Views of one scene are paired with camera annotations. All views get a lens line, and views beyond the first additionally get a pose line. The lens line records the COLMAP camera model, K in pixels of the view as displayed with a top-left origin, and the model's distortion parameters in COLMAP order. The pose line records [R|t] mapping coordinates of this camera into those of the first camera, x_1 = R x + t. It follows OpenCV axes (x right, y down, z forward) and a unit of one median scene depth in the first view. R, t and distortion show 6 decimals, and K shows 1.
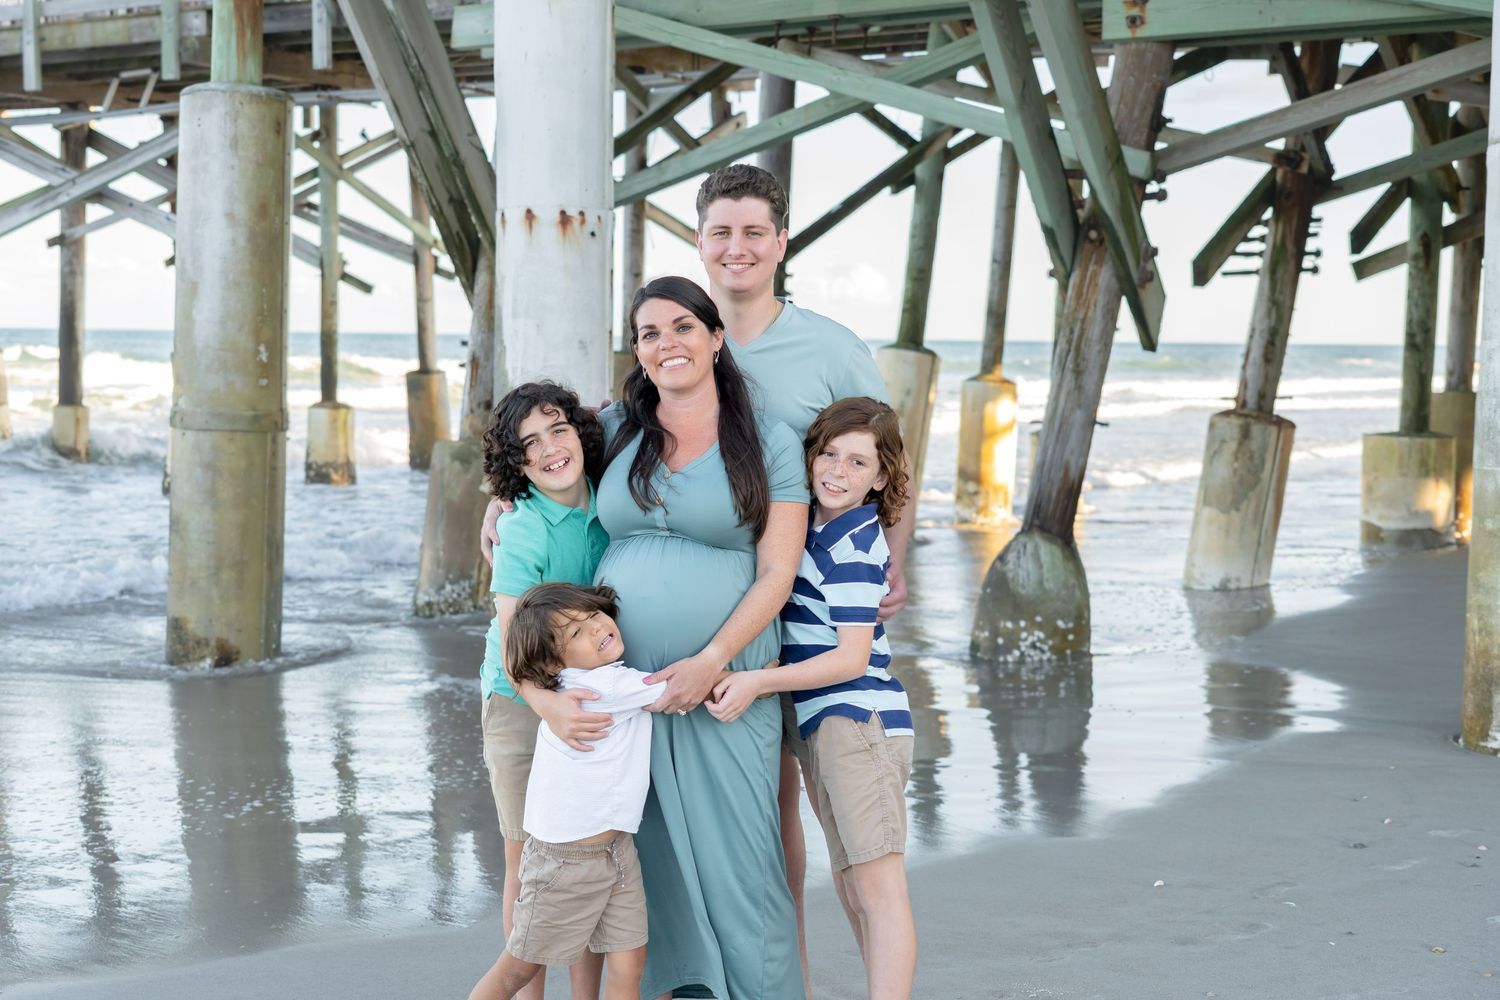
lens RADIAL K [[1992.4, 0, 755.3], [0, 1992.4, 503.4], [0, 0, 1]] dist [0.023348, 0.000000]
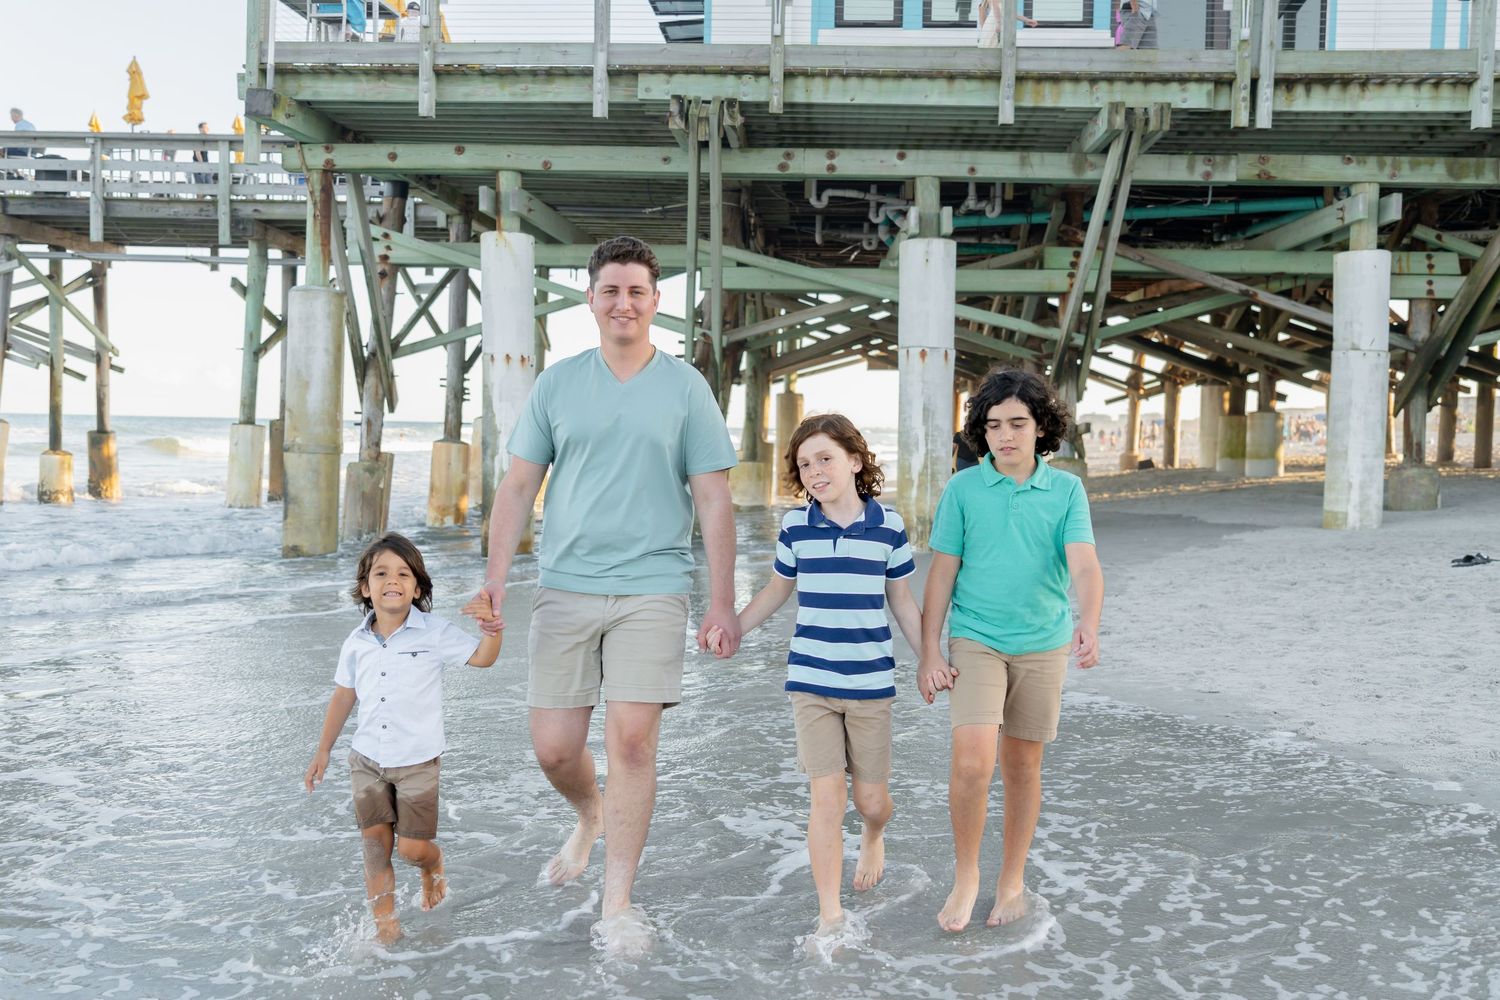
lens RADIAL K [[1484.1, 0, 746.0], [0, 1484.1, 503.9], [0, 0, 1]] dist [0.013195, 0.000000]
pose [[0.896200, -0.014809, 0.443404, -0.548421], [0.026111, 0.999471, -0.019394, 0.056925], [-0.442882, 0.028958, 0.896112, -0.566527]]
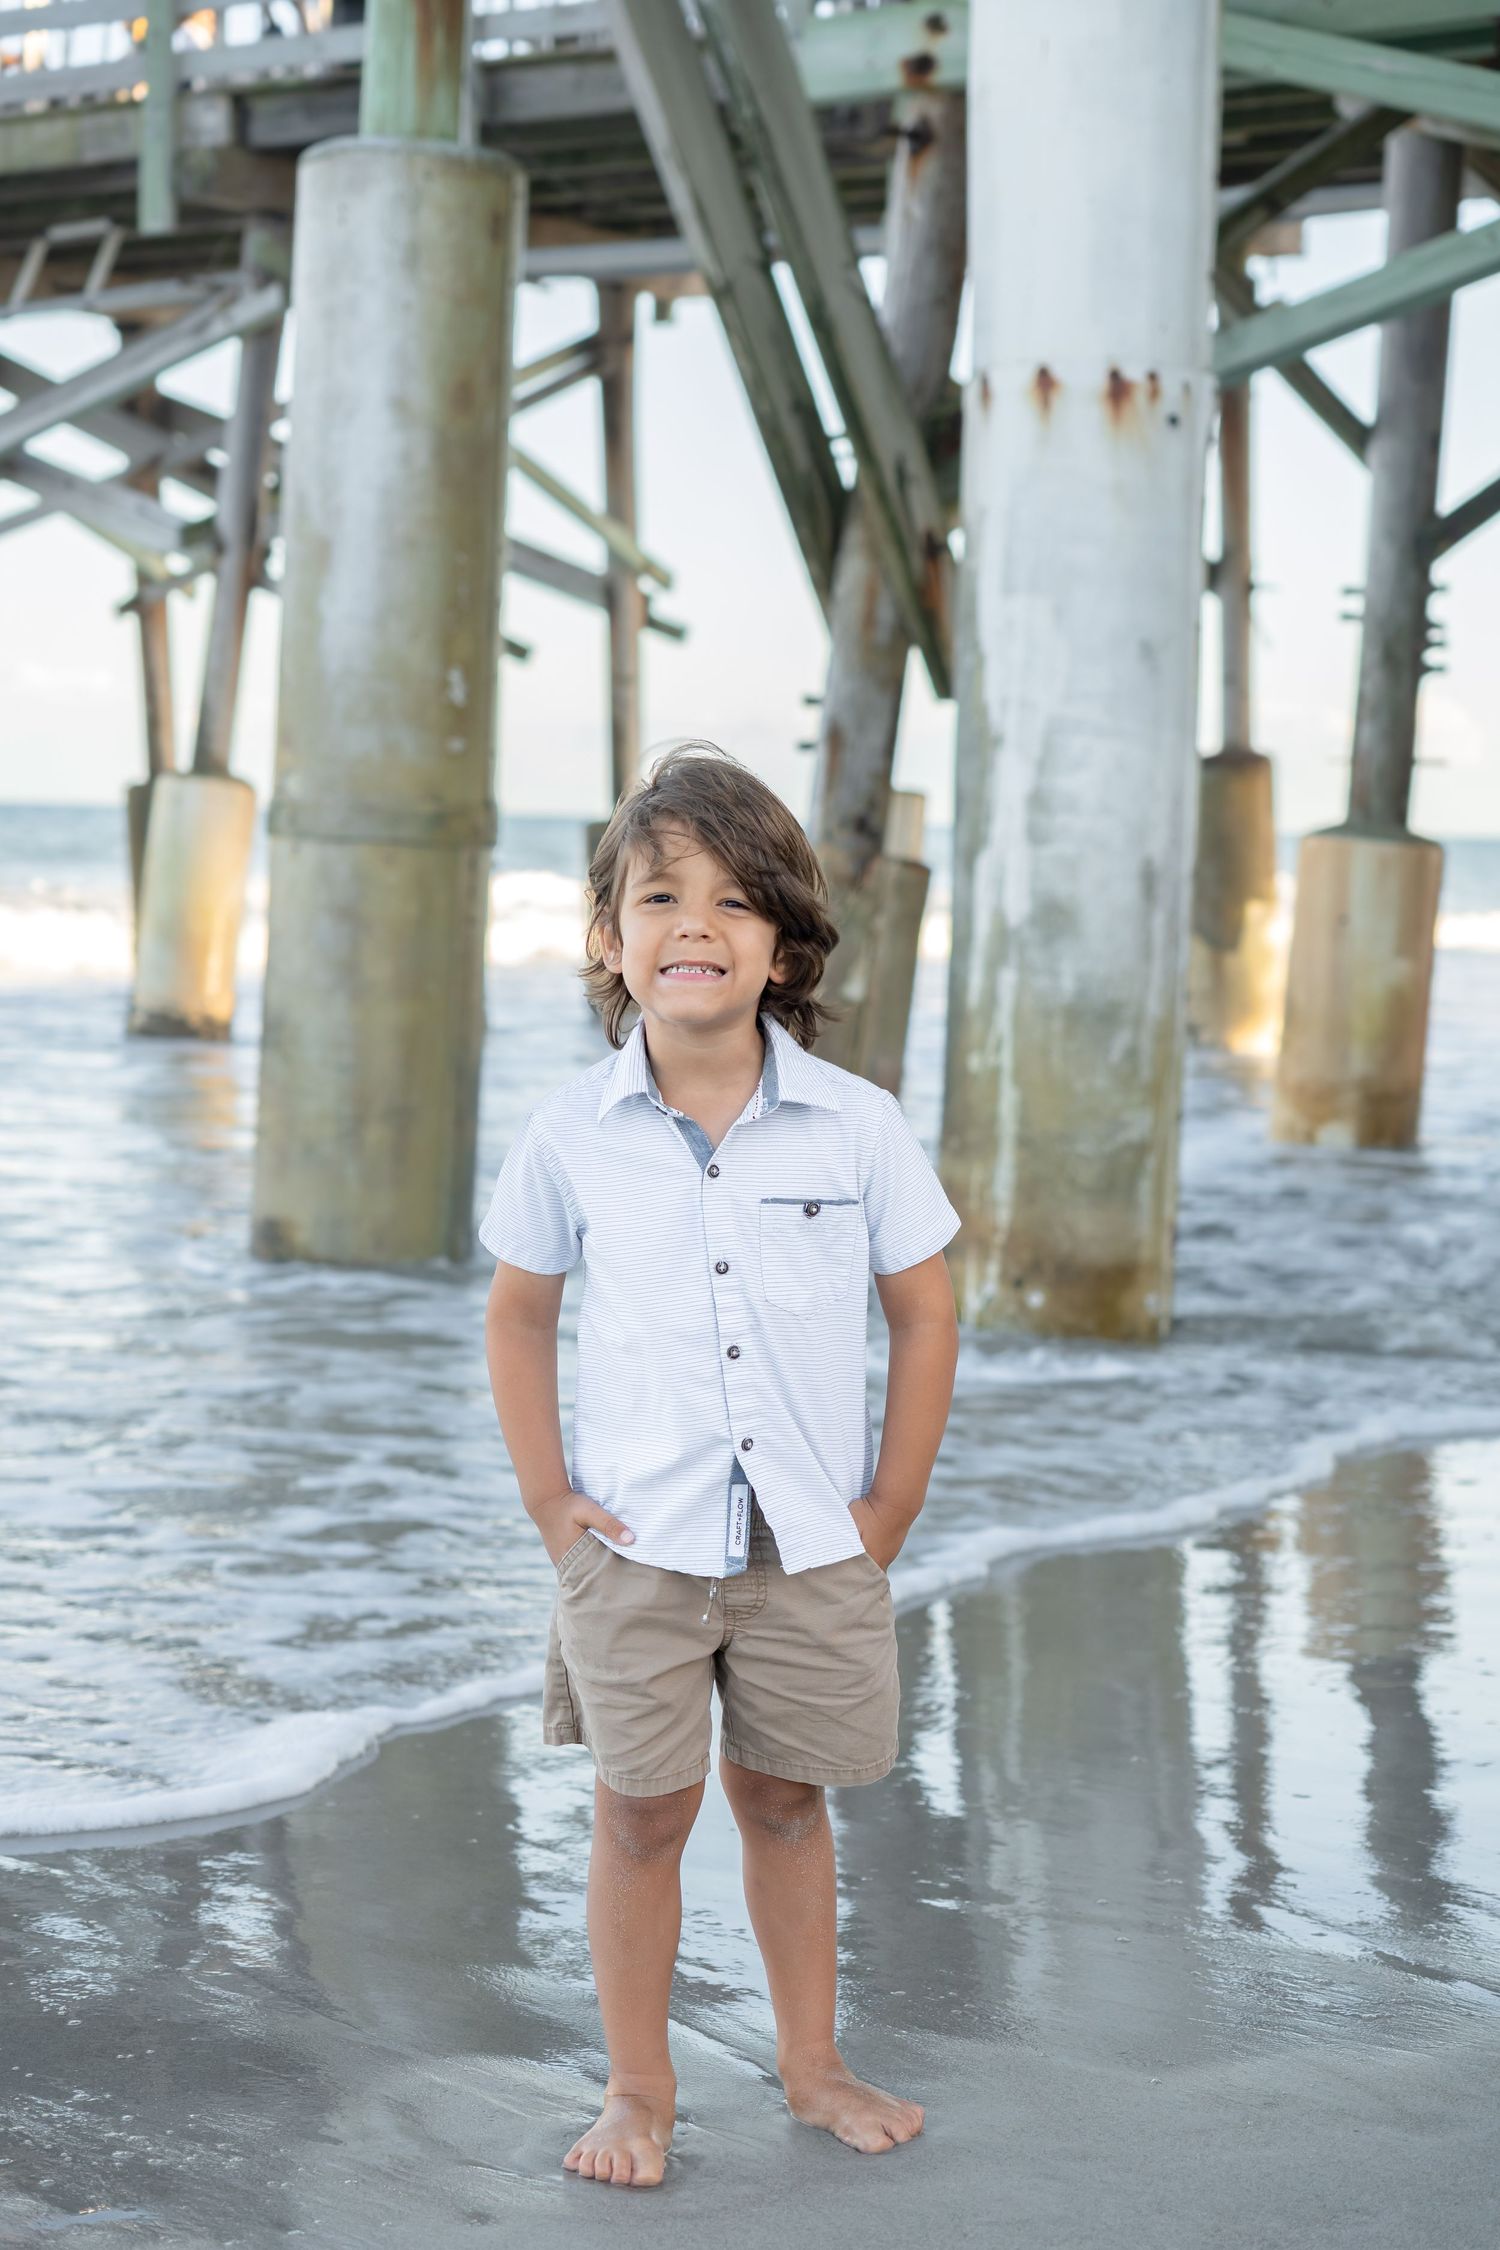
lens RADIAL K [[3884.2, 0, 742.2], [0, 3884.2, 1124.5], [0, 0, 1]] dist [0.076257, 0.000000]
pose [[0.994341, 0.020291, -0.104276, -0.073378], [-0.020902, 0.999770, -0.004774, 0.035765], [0.104155, 0.006927, 0.994537, 0.051779]]
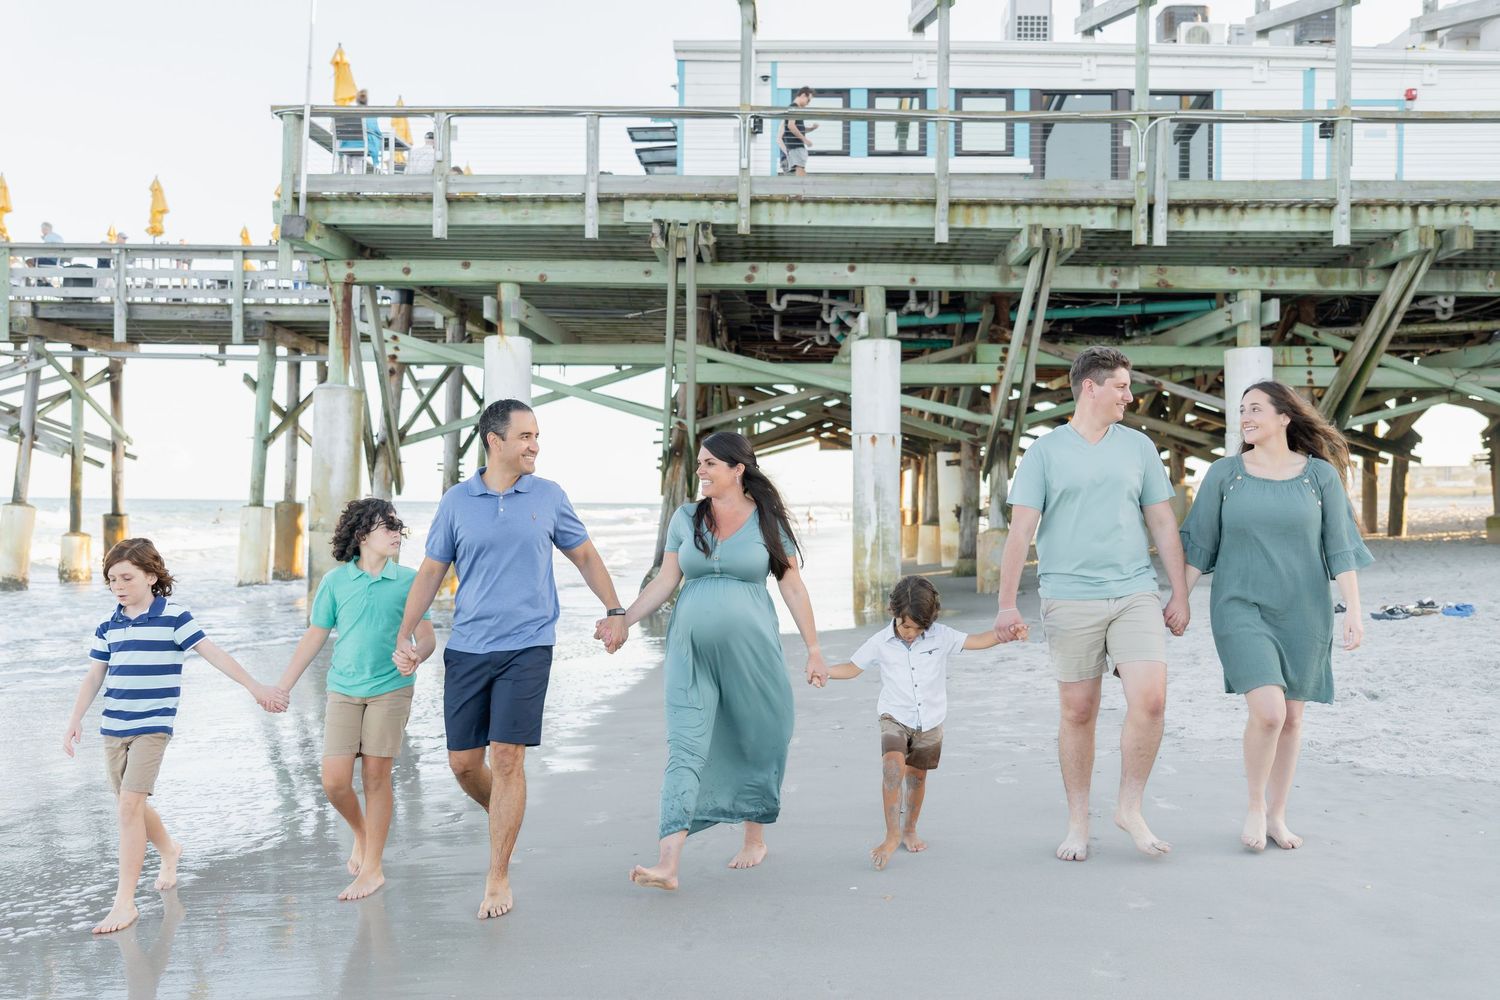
lens RADIAL K [[1418.6, 0, 747.4], [0, 1418.6, 501.1], [0, 0, 1]] dist [0.005472, 0.000000]
pose [[0.880615, -0.000943, 0.473832, -0.627141], [0.039222, 0.996711, -0.070911, 0.063341], [-0.472207, 0.081030, 0.877756, -0.672338]]
